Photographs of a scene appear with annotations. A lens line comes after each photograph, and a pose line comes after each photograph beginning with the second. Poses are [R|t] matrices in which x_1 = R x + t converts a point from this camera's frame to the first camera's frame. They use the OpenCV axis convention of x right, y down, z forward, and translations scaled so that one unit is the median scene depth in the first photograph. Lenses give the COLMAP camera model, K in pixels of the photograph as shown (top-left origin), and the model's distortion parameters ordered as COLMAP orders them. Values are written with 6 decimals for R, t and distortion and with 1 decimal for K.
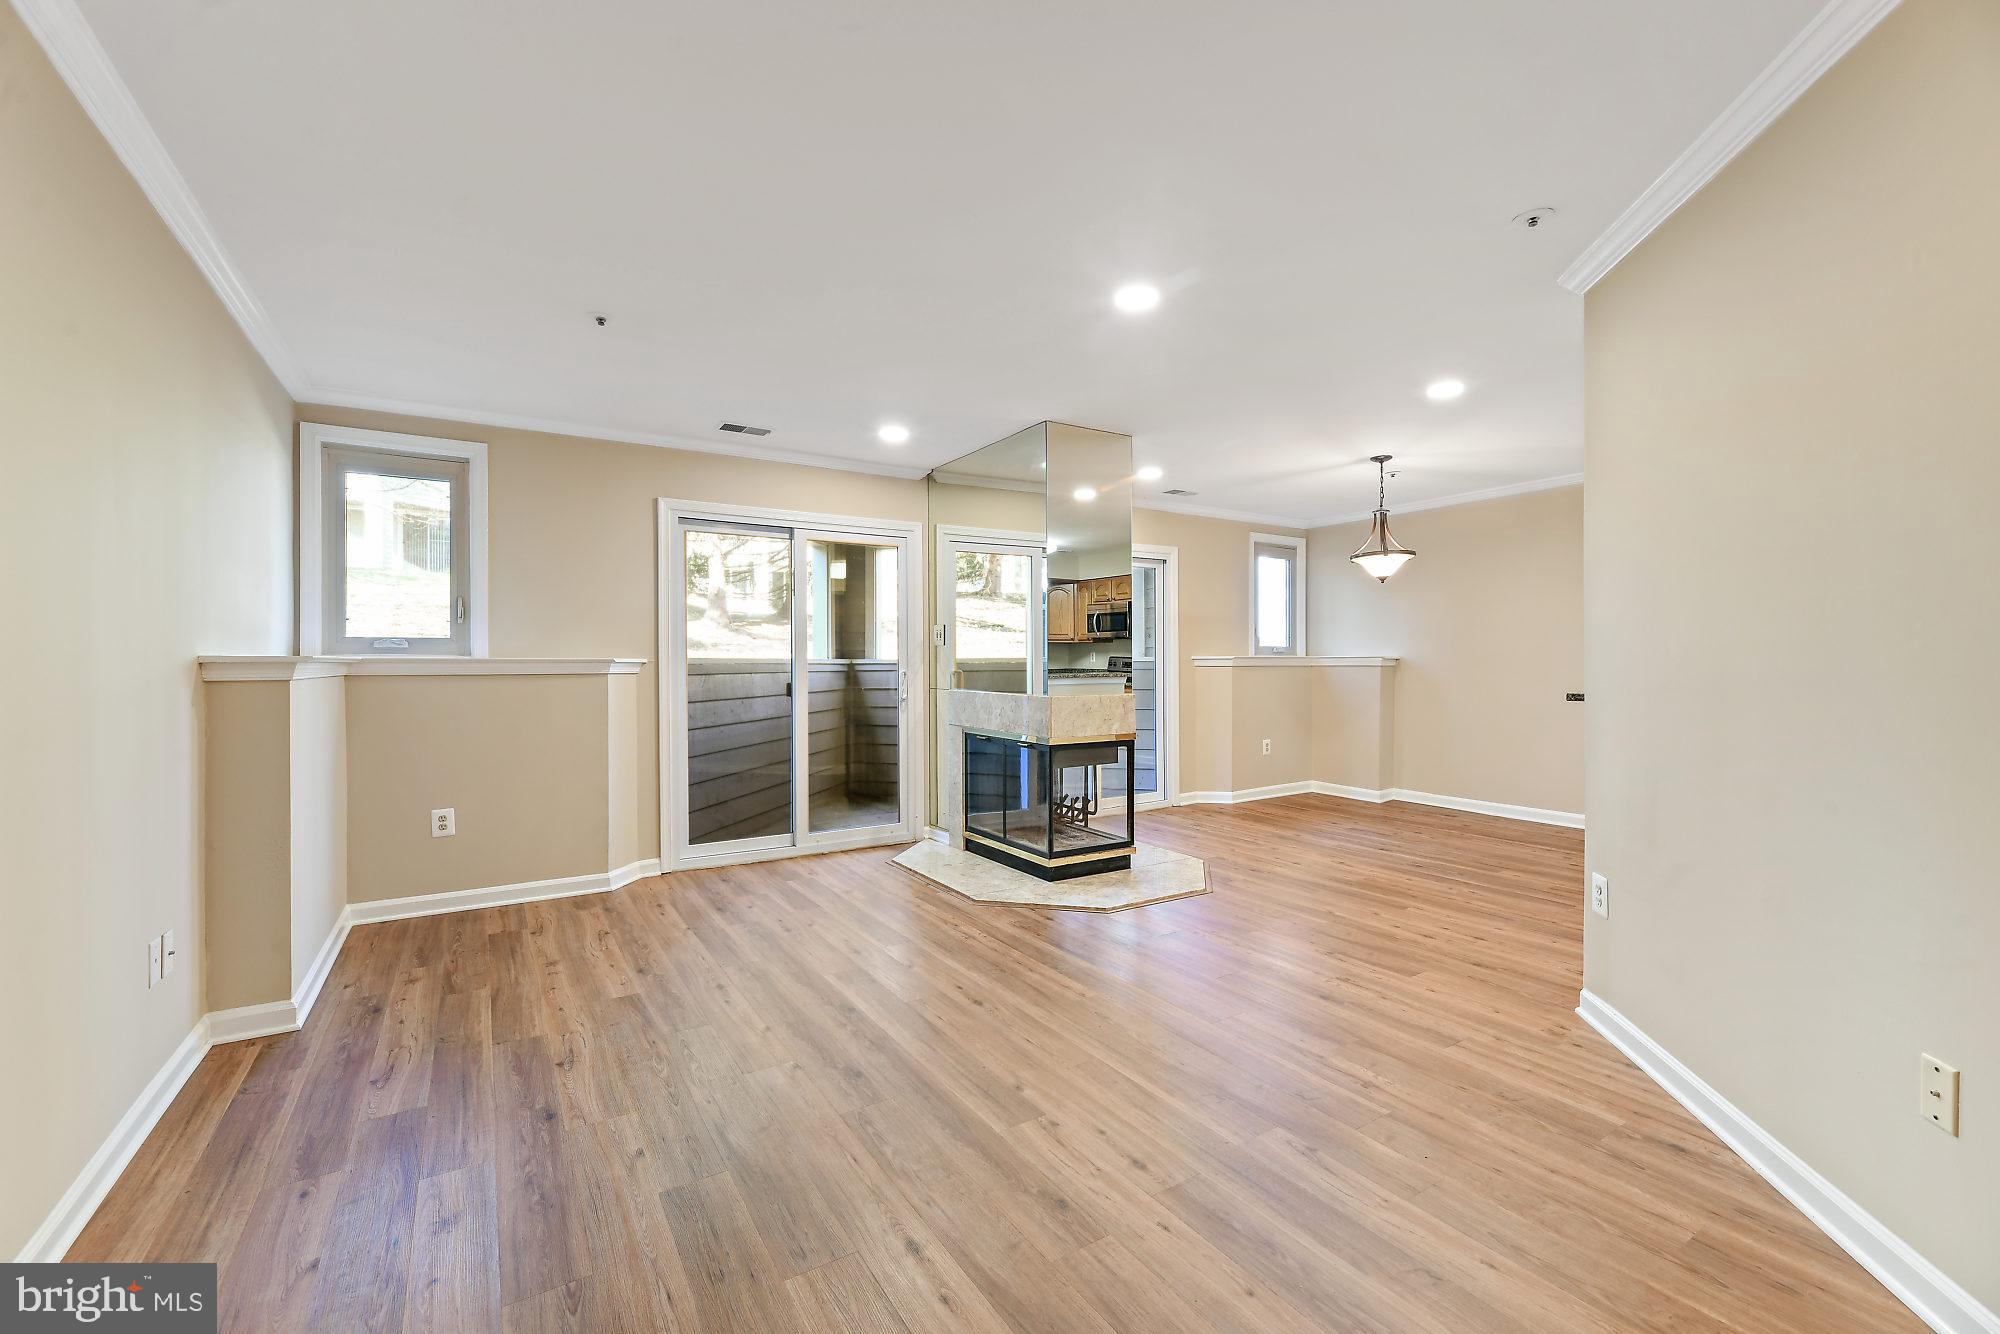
lens RADIAL K [[822.6, 0, 1000.0], [0, 822.6, 667.0], [0, 0, 1]] dist [0.001150, -0.000147]
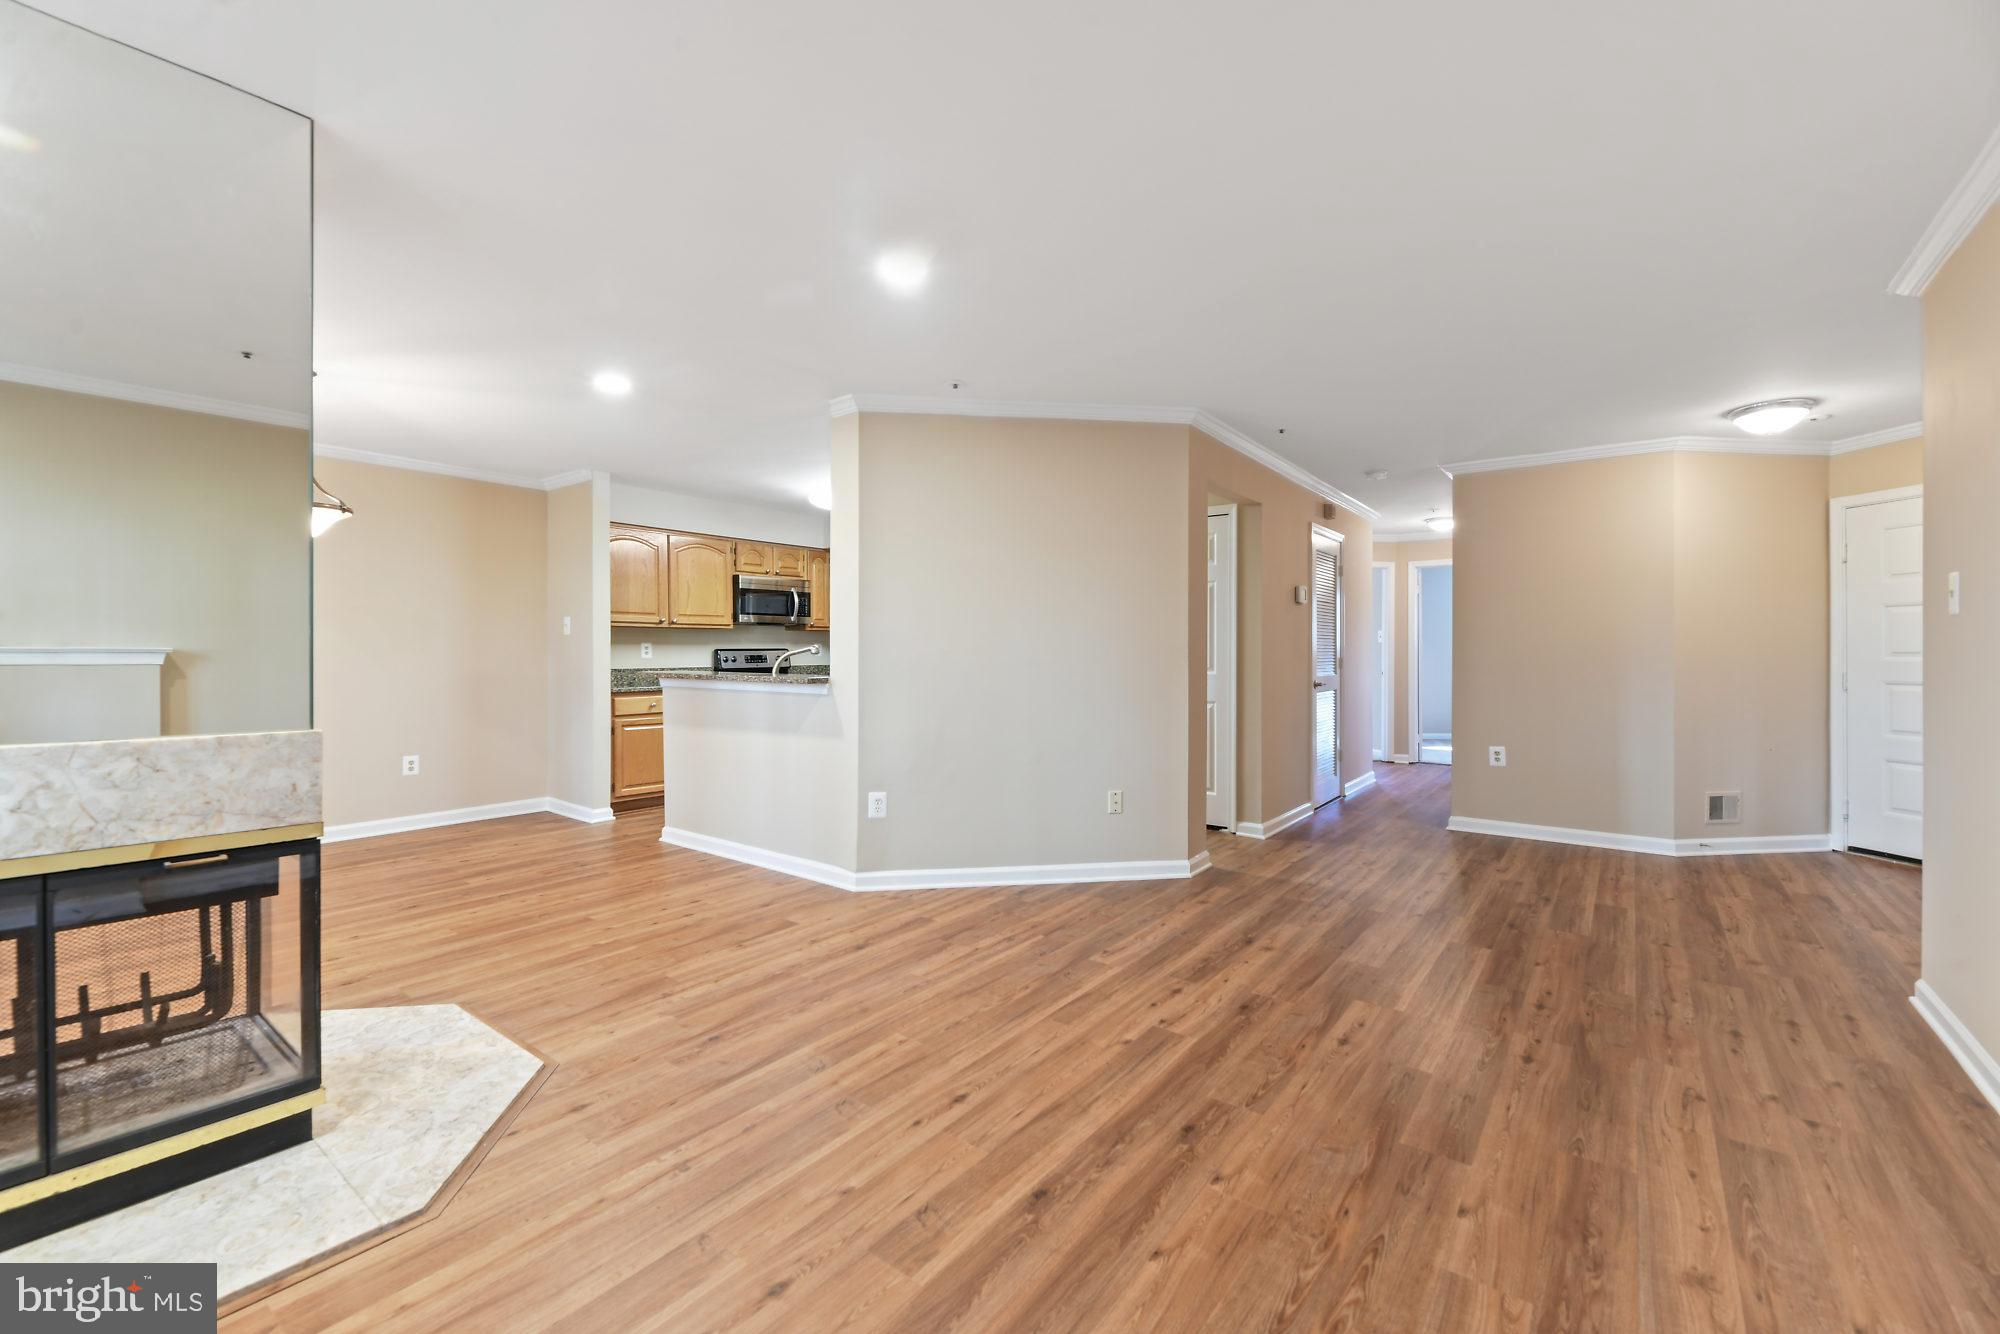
lens RADIAL K [[828.2, 0, 996.2], [0, 828.2, 661.5], [0, 0, 1]] dist [-0.002185, -0.000677]
pose [[-0.348394, -0.002440, 0.937345, -0.425945], [0.006179, 0.999969, 0.004900, -0.000853], [-0.937328, 0.007499, -0.348368, 0.692508]]
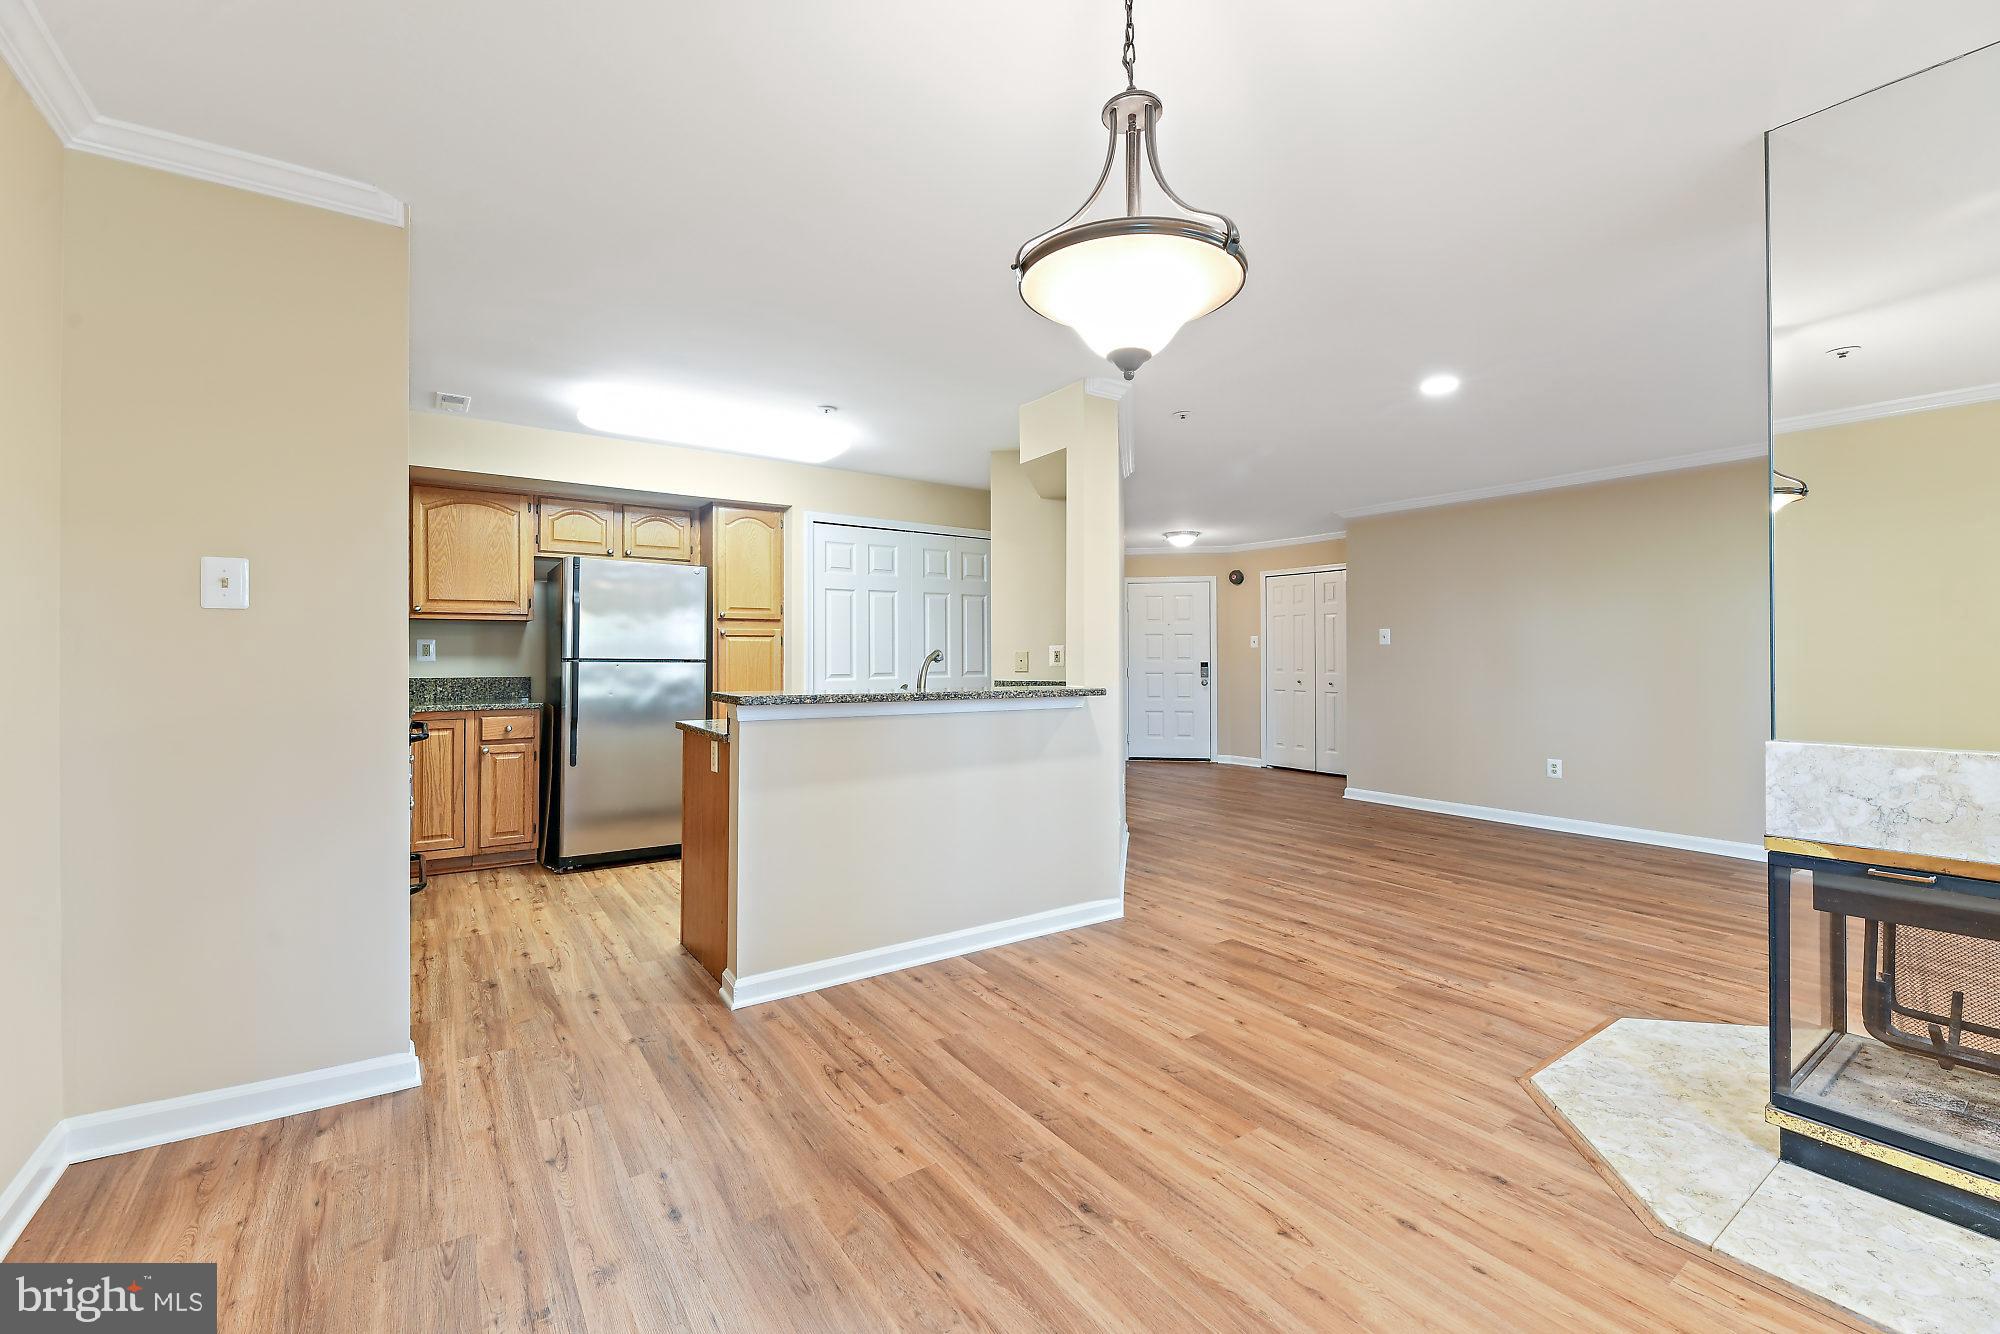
lens RADIAL K [[826.2, 0, 999.5], [0, 826.2, 650.3], [0, 0, 1]] dist [-0.003042, -0.000291]
pose [[-0.998700, 0.004795, -0.050746, 0.528085], [0.004937, 0.999984, -0.002687, -0.012661], [0.050733, -0.002934, -0.998708, 1.283909]]
